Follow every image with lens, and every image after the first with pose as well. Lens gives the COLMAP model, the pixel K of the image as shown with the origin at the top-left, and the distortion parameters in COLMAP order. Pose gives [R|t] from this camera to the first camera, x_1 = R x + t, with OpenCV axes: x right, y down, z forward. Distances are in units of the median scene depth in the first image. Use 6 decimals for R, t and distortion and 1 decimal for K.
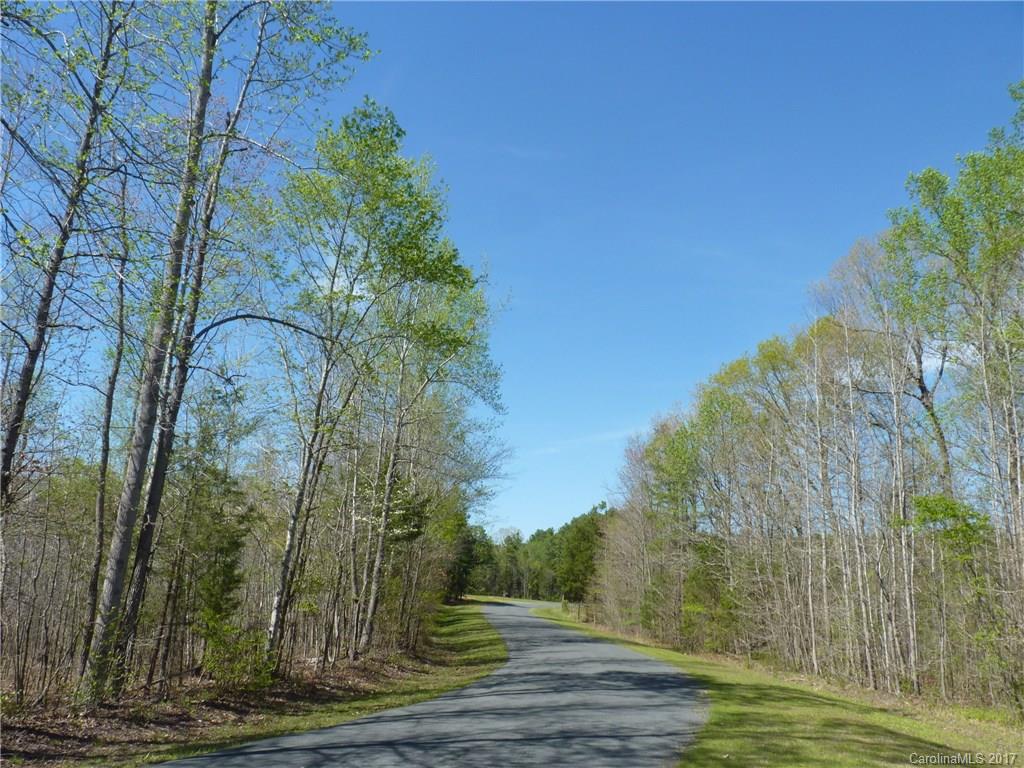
lens RADIAL K [[825.1, 0, 514.7], [0, 825.1, 390.5], [0, 0, 1]] dist [-0.020532, 0.009679]
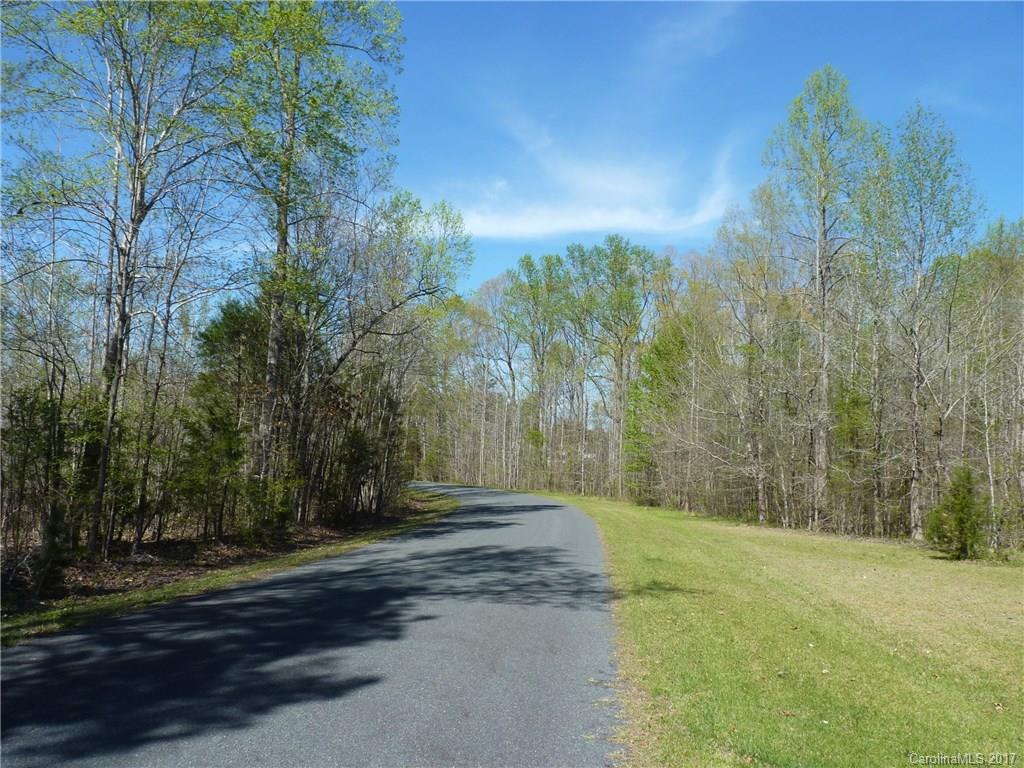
lens RADIAL K [[825.1, 0, 513.1], [0, 825.1, 389.0], [0, 0, 1]] dist [-0.020532, 0.009679]
pose [[0.846514, 0.023957, 0.531827, -0.665022], [-0.125378, 0.979859, 0.155426, -0.270944], [-0.517391, -0.198249, 0.832468, -0.847160]]
